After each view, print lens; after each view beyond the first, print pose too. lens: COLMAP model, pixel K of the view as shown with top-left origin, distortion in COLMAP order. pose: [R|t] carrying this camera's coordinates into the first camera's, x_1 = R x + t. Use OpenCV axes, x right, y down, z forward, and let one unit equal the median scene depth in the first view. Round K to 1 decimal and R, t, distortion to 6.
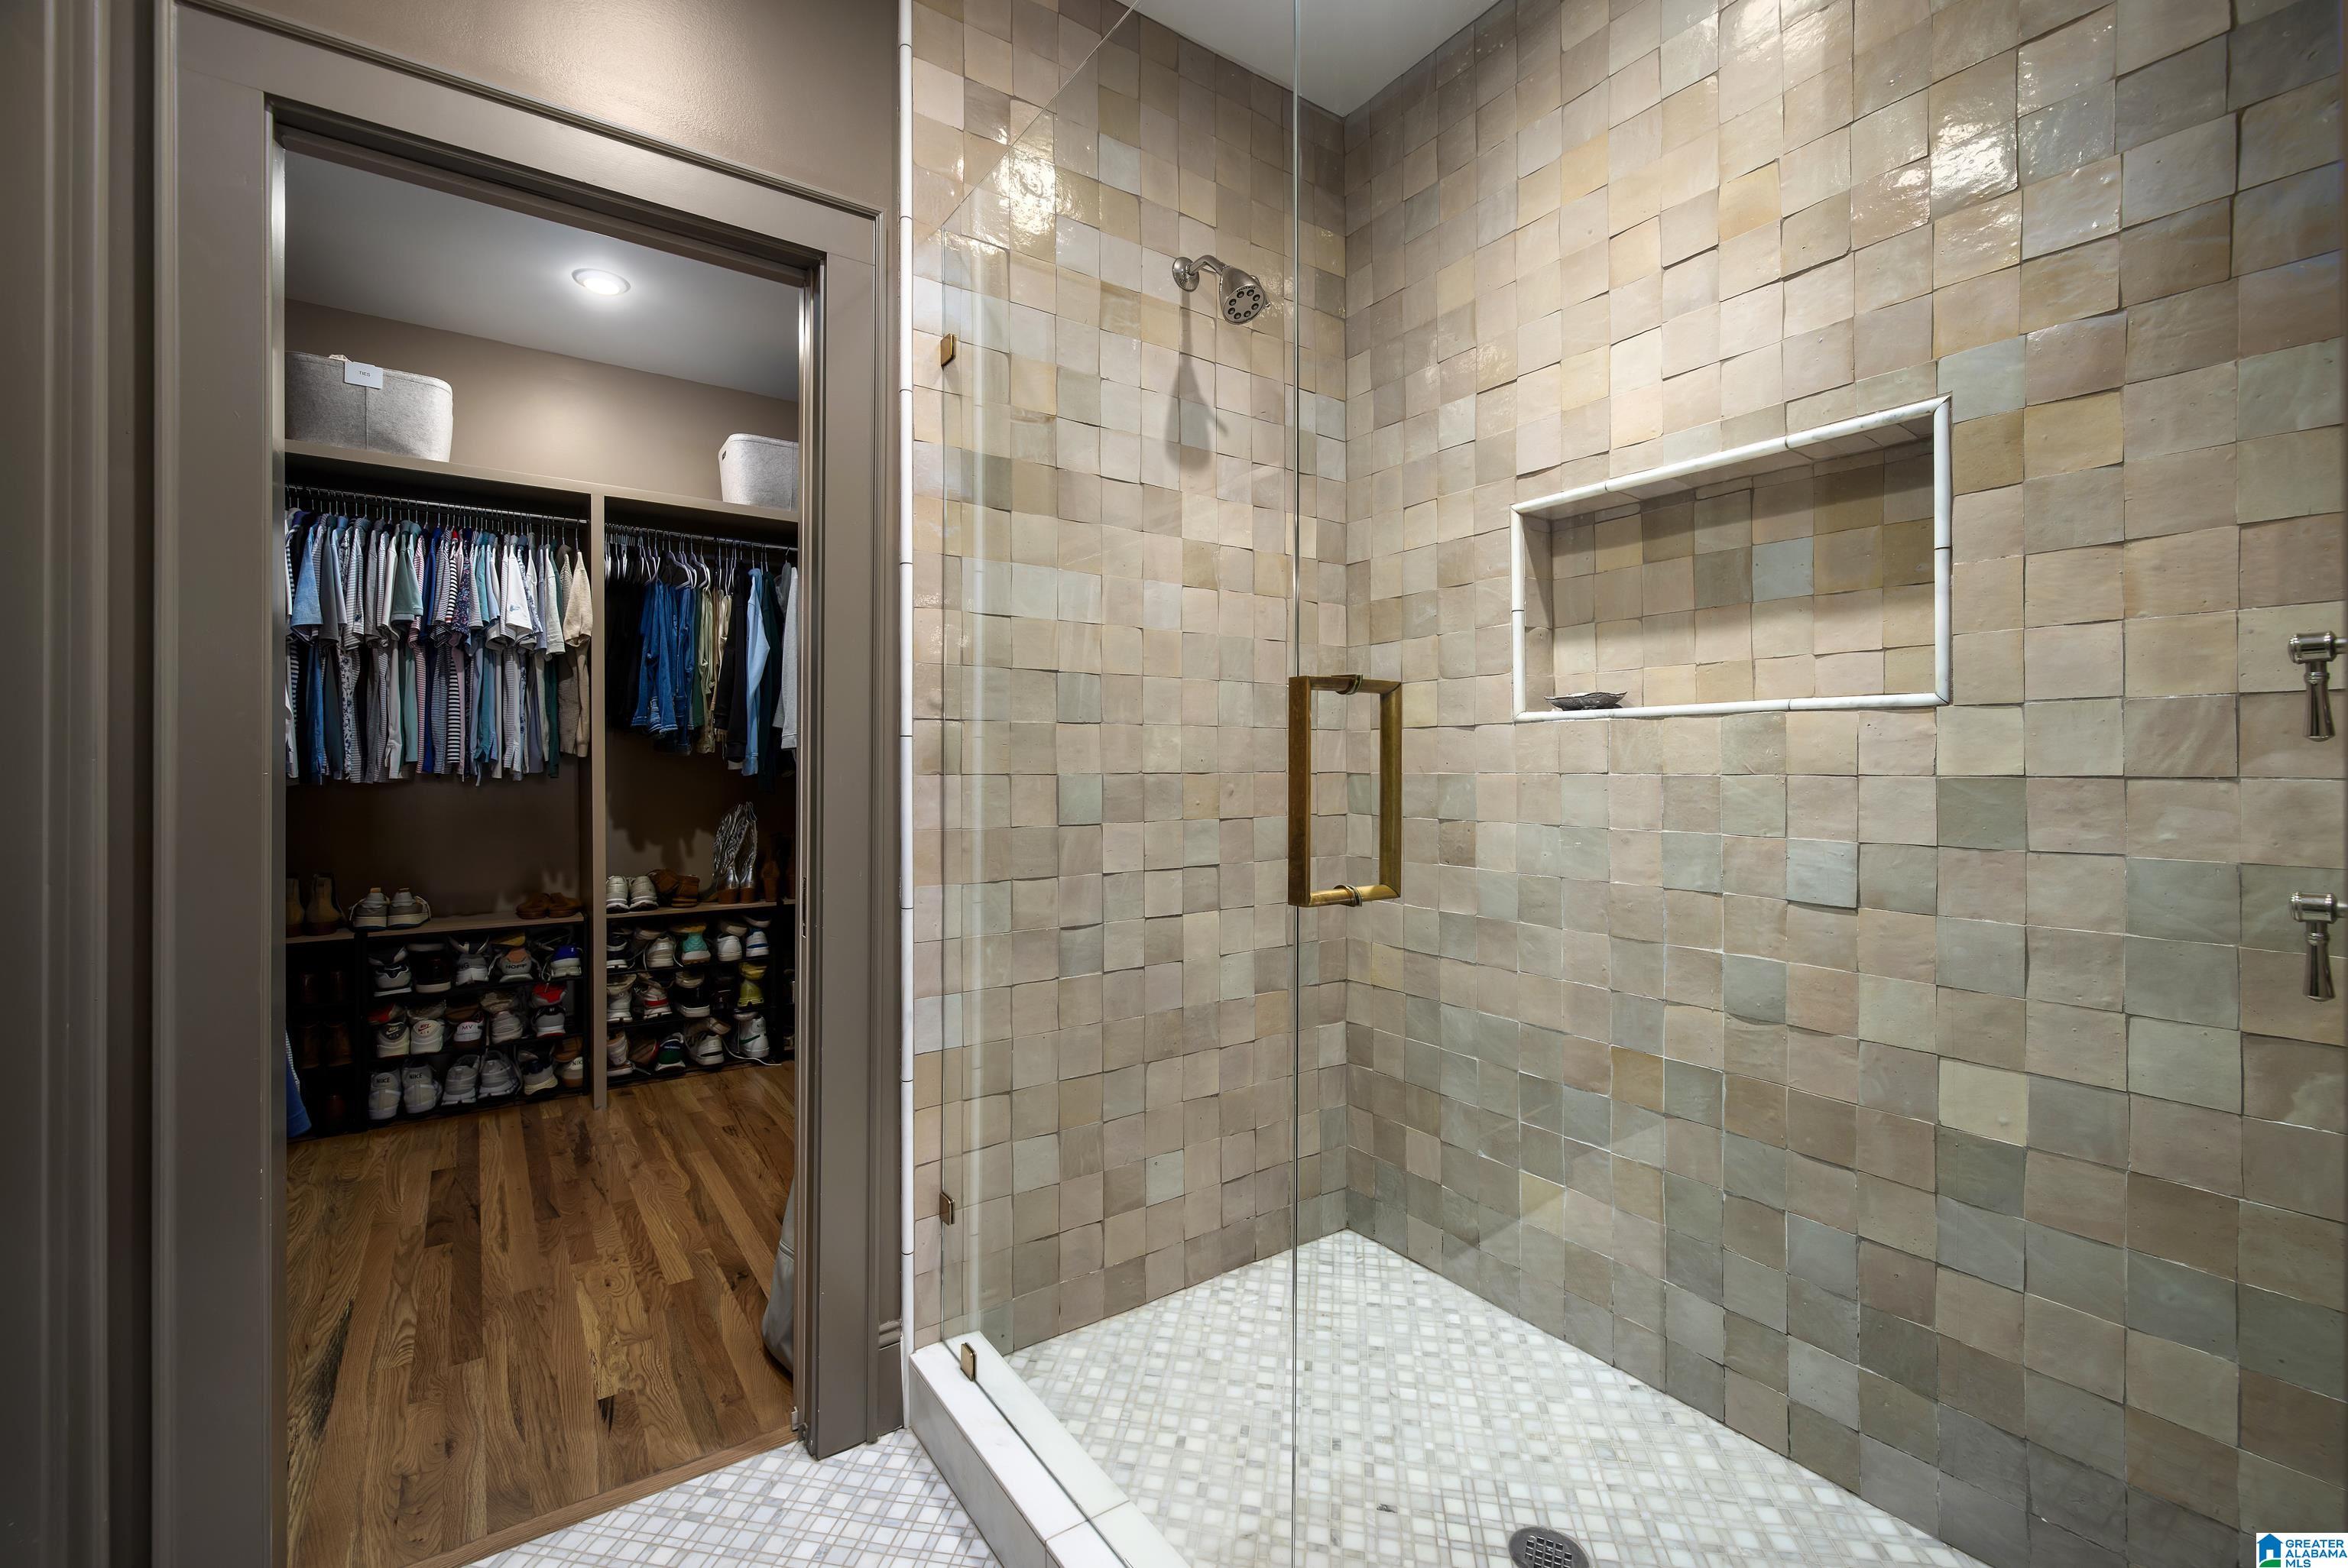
lens RADIAL K [[999.3, 0, 1171.1], [0, 999.3, 773.0], [0, 0, 1]] dist [0.000088, 0.000434]
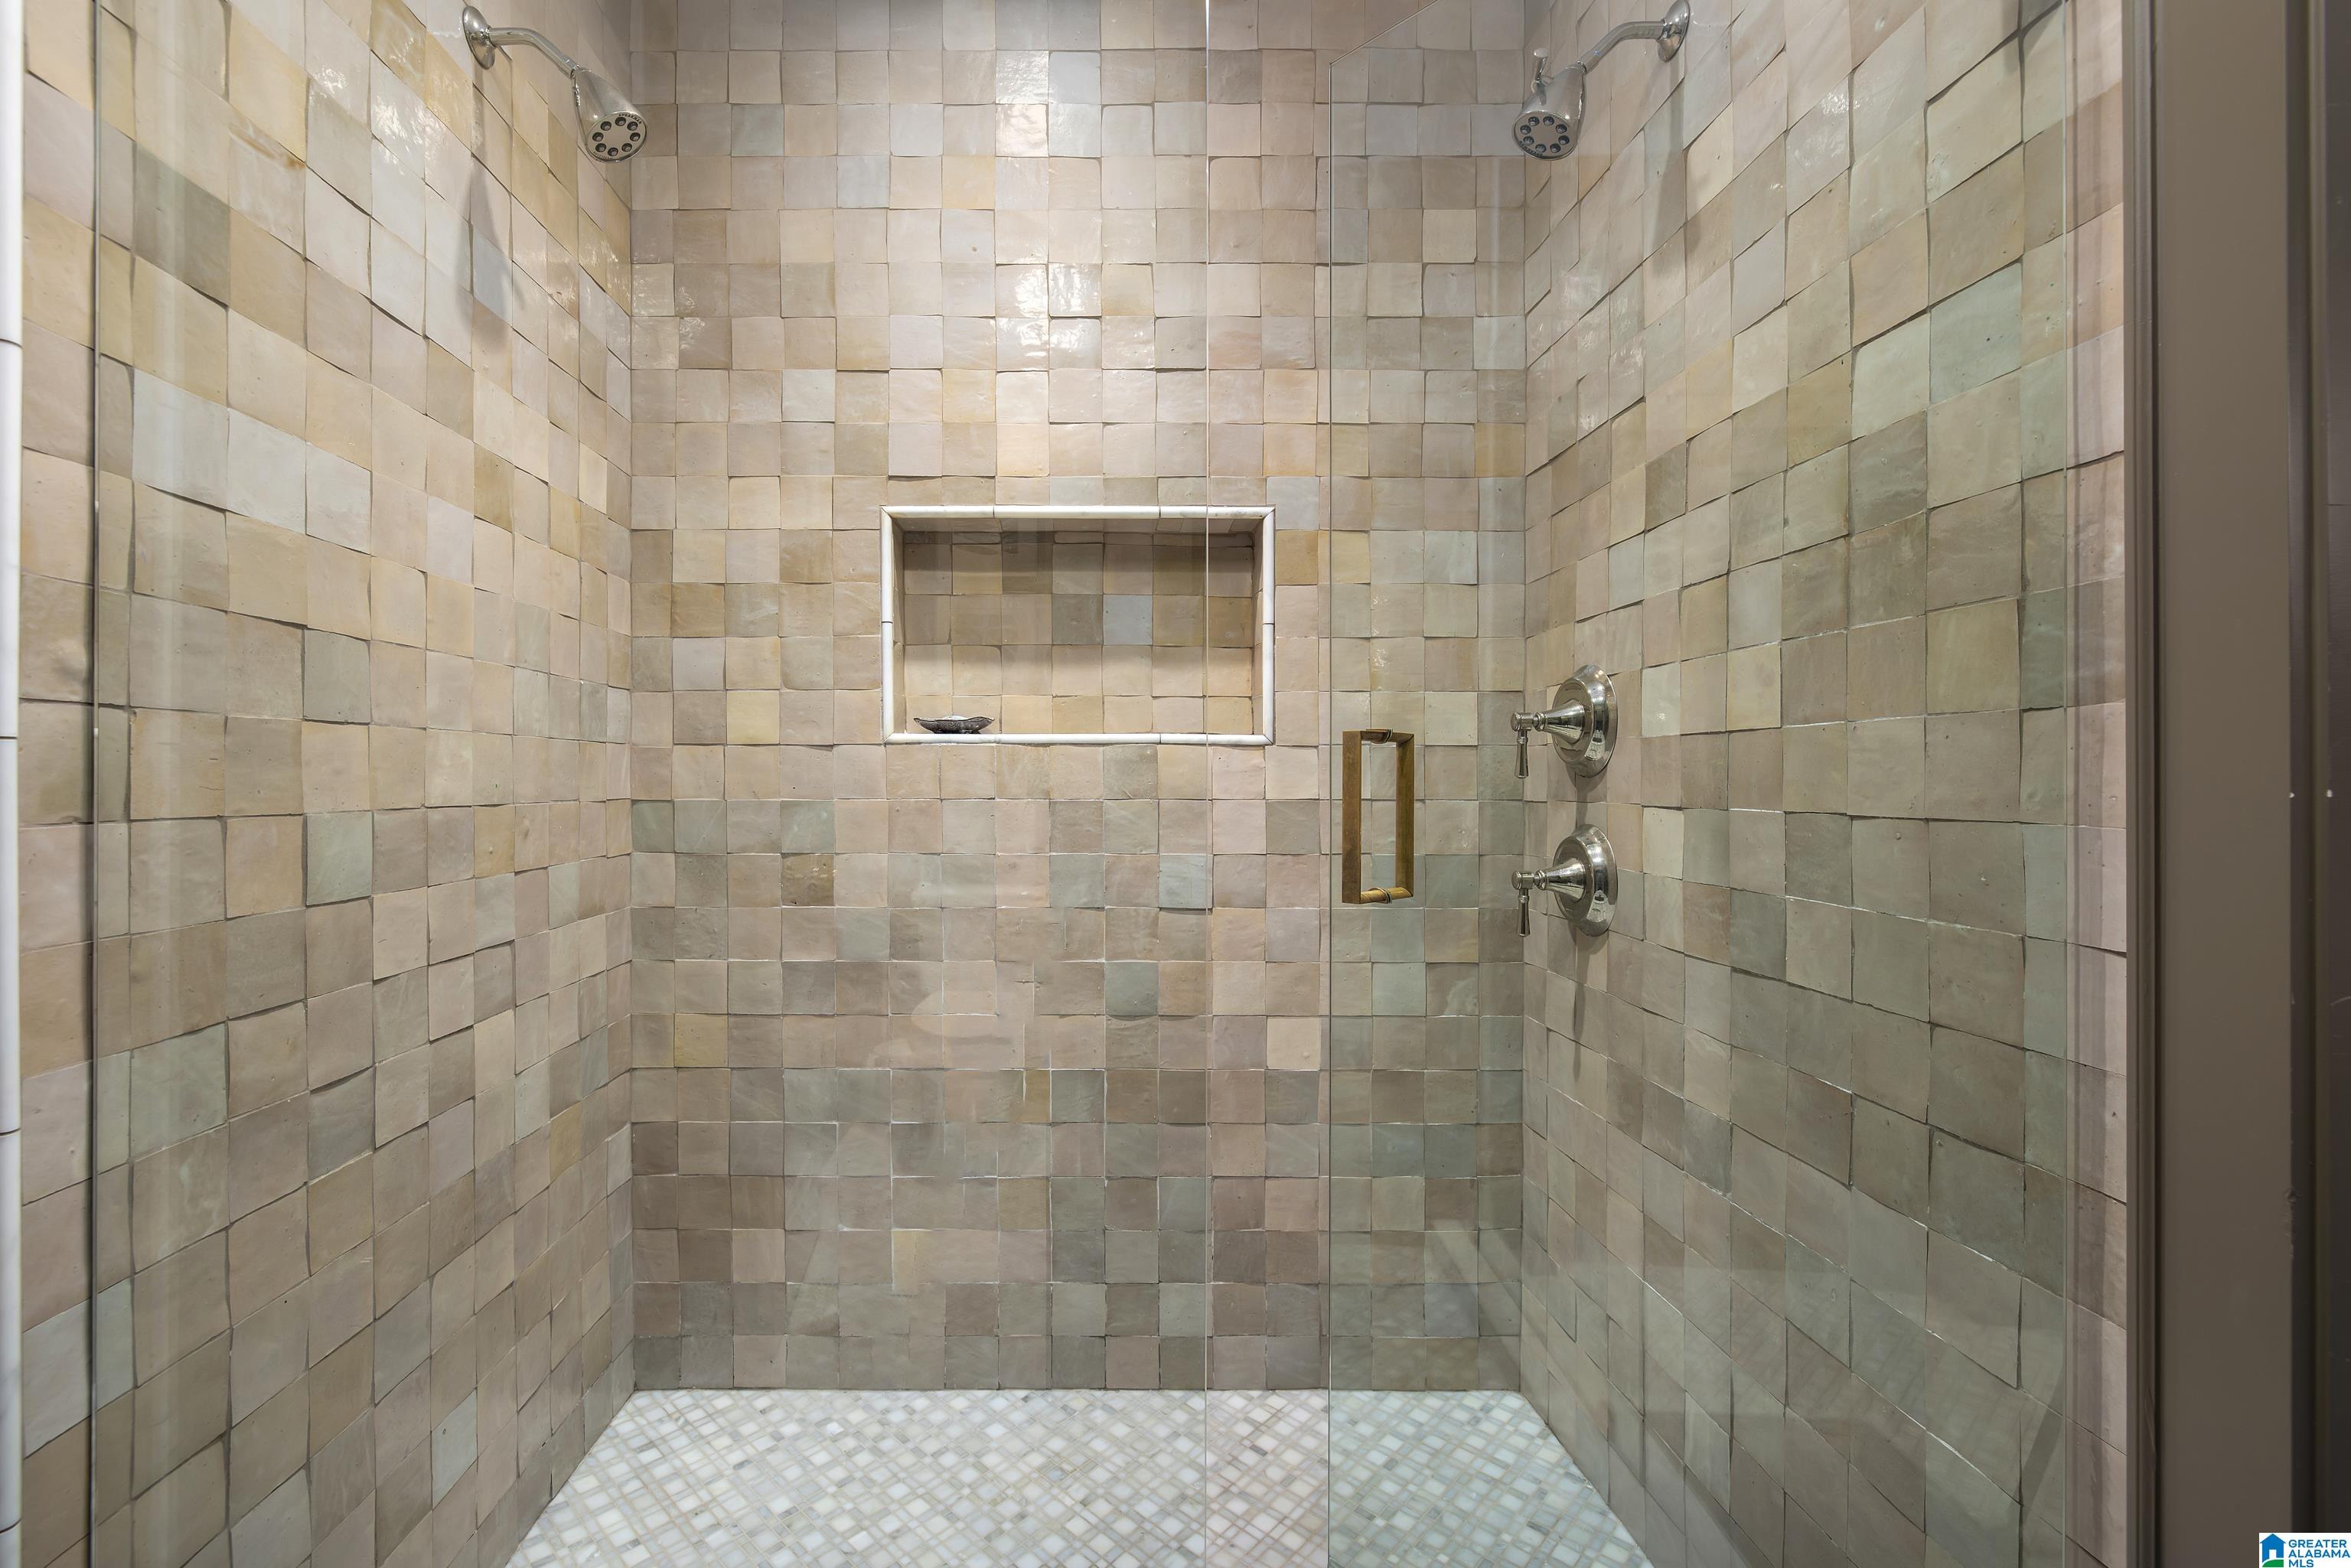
lens RADIAL K [[1000.7, 0, 1171.5], [0, 1000.7, 785.5], [0, 0, 1]] dist [0.000088, 0.000434]
pose [[0.571711, -0.002298, 0.820452, -0.300294], [0.004008, 0.999992, 0.000008, -0.012897], [-0.820445, 0.003284, 0.571715, 0.299216]]
